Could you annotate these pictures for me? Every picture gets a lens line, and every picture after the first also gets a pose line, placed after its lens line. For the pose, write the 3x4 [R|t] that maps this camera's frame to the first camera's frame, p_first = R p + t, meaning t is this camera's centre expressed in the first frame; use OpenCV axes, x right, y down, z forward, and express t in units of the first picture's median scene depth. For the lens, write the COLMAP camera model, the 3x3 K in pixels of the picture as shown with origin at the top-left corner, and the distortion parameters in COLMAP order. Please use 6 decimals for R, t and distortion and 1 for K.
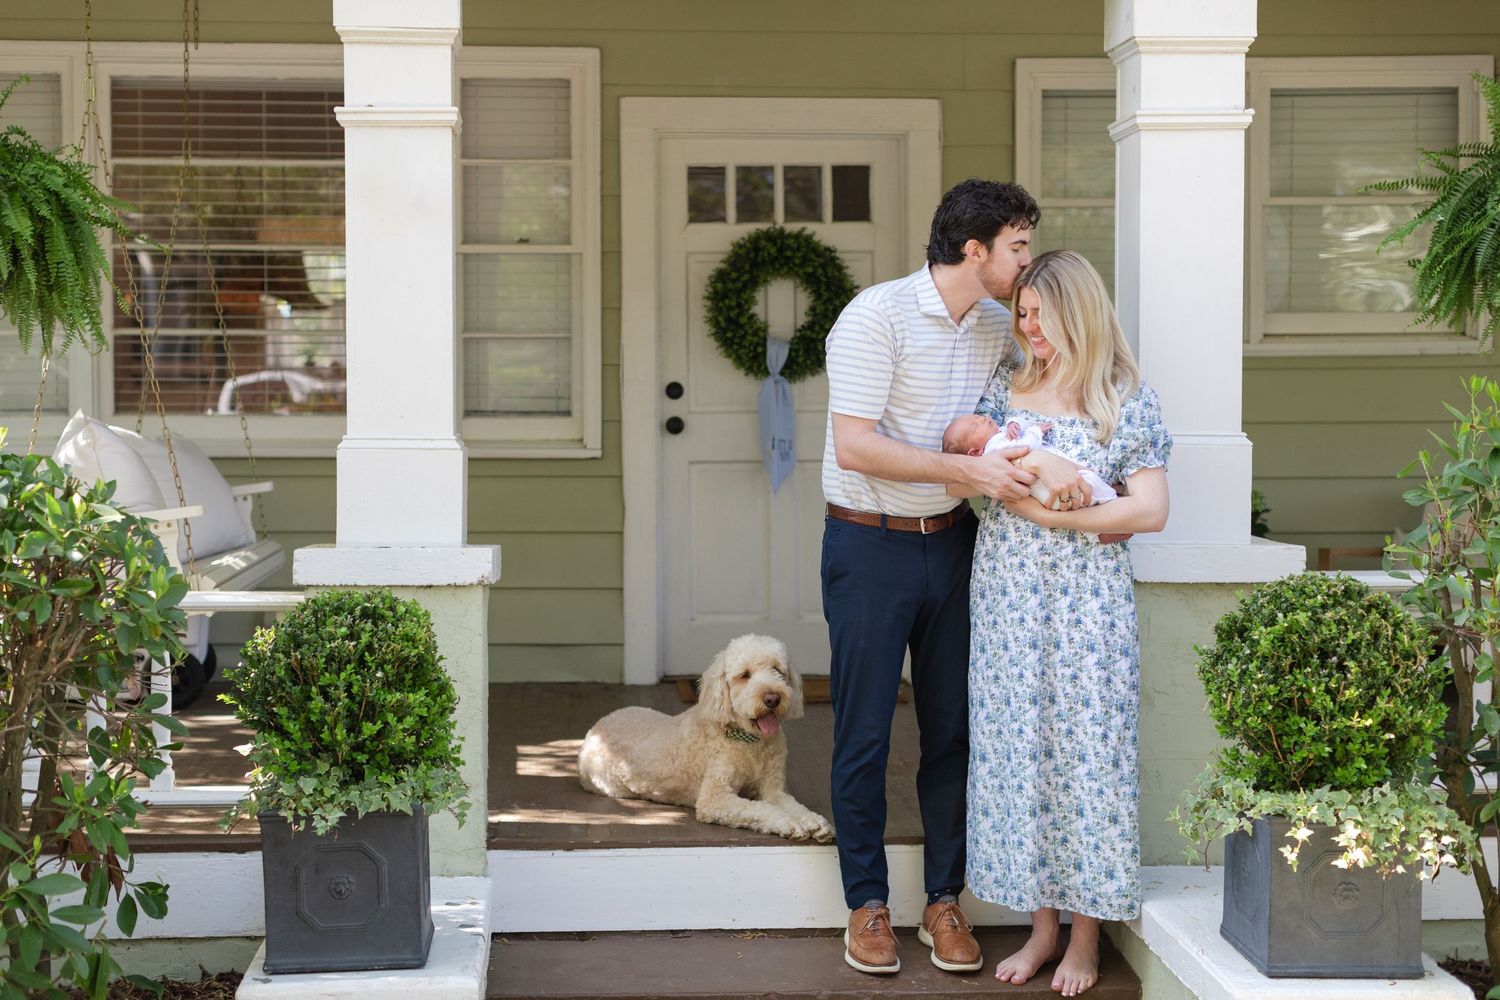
lens RADIAL K [[2352.0, 0, 712.7], [0, 2352.0, 449.5], [0, 0, 1]] dist [0.069455, 0.000000]
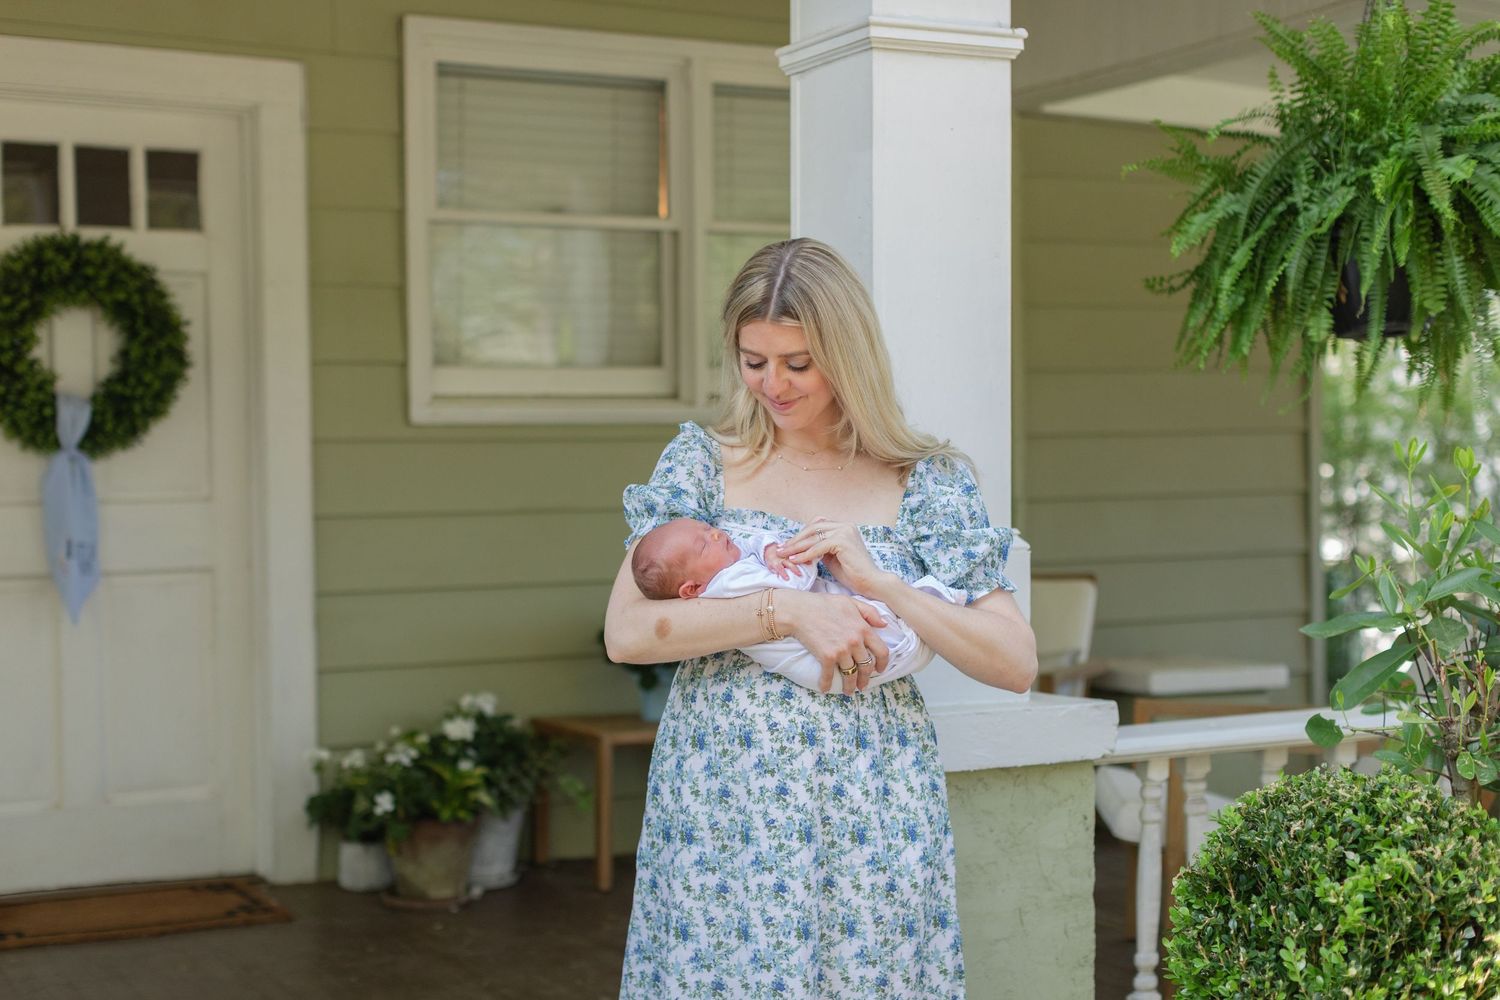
lens RADIAL K [[2146.6, 0, 738.9], [0, 2146.6, 492.3], [0, 0, 1]] dist [0.041185, 0.000000]
pose [[0.898779, -0.015687, 0.438121, -0.074251], [0.021857, 0.999720, -0.009042, -0.009295], [-0.437857, 0.017703, 0.898870, 0.357726]]
